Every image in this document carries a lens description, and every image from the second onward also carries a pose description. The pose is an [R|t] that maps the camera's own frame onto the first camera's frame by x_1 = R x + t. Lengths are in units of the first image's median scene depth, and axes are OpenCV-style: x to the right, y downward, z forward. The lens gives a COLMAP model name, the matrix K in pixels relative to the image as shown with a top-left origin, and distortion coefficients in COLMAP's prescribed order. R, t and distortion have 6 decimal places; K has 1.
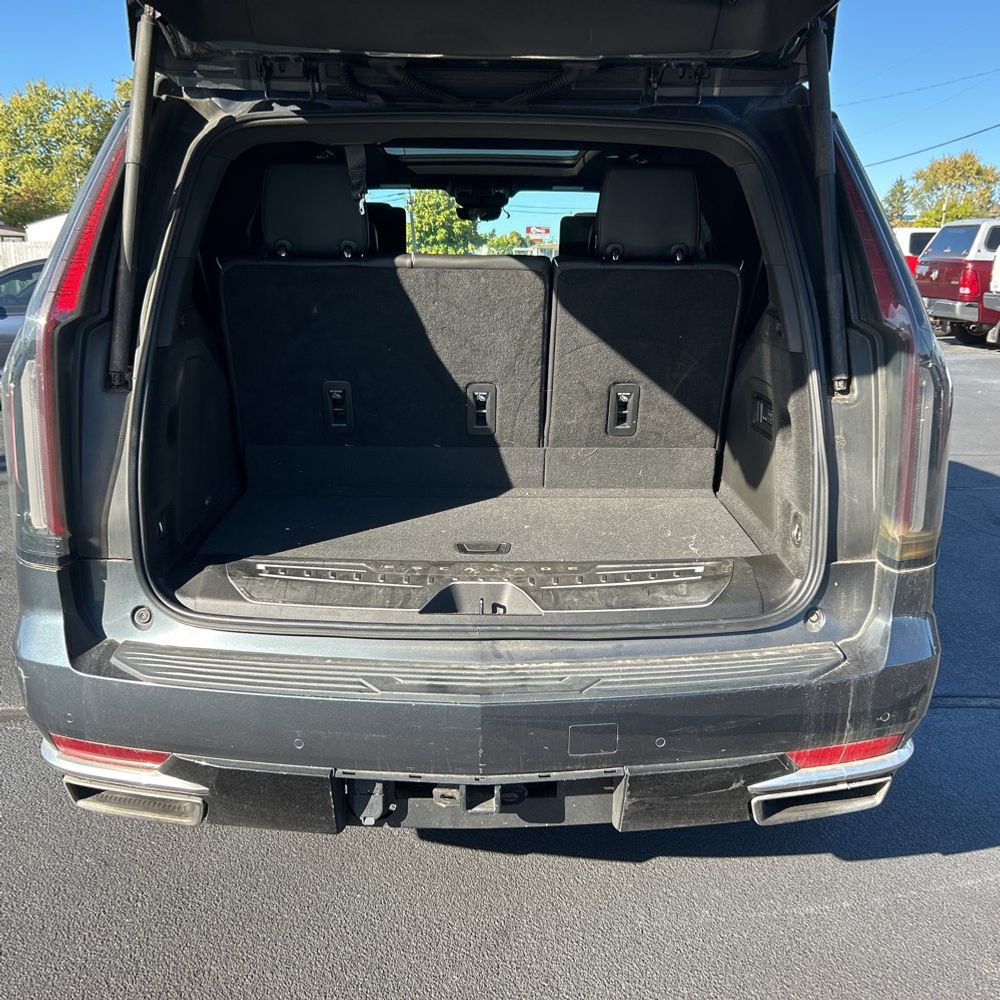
lens RADIAL K [[1017.3, 0, 500.5], [0, 1017.3, 502.6], [0, 0, 1]] dist [0.020441, 0.000000]
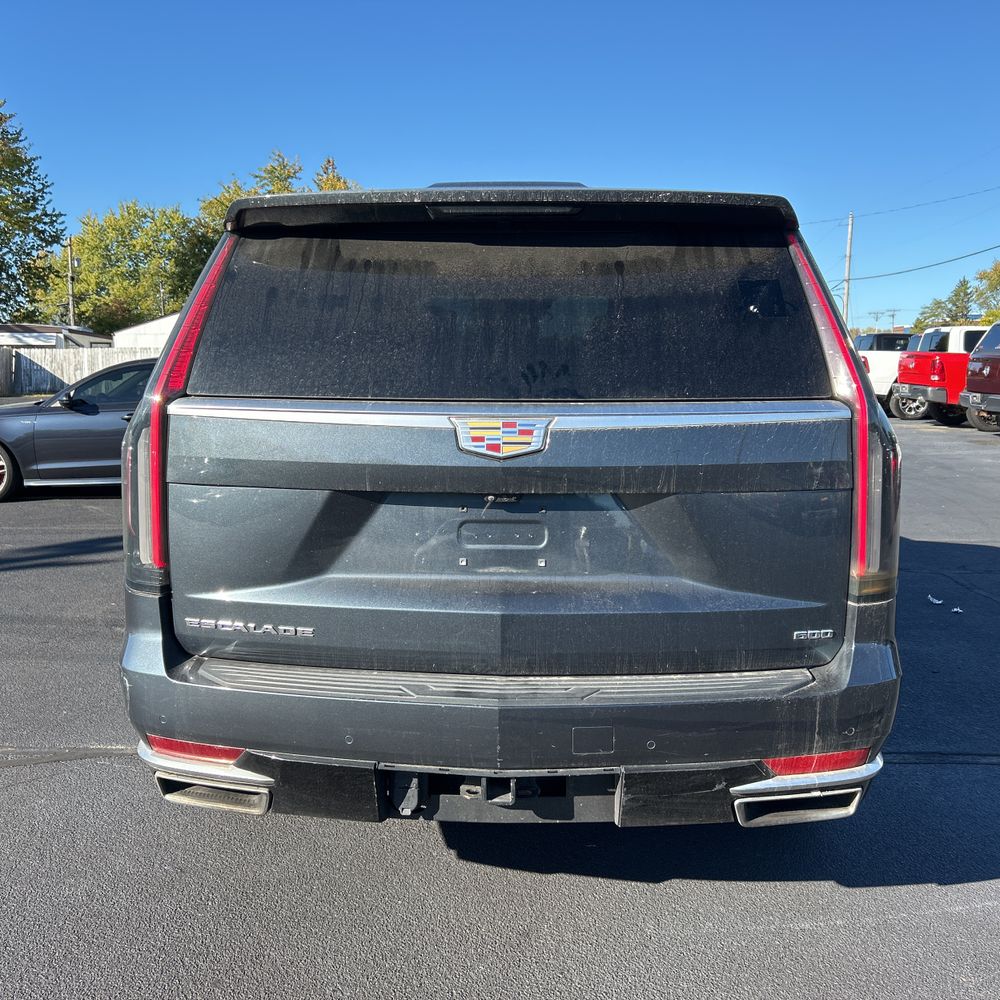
lens RADIAL K [[1017.3, 0, 495.8], [0, 1017.3, 495.1], [0, 0, 1]] dist [0.020441, 0.000000]
pose [[0.997848, 0.001478, -0.065560, 0.050209], [-0.008252, 0.994629, -0.103170, 0.064997], [0.065055, 0.103489, 0.992501, -0.199704]]
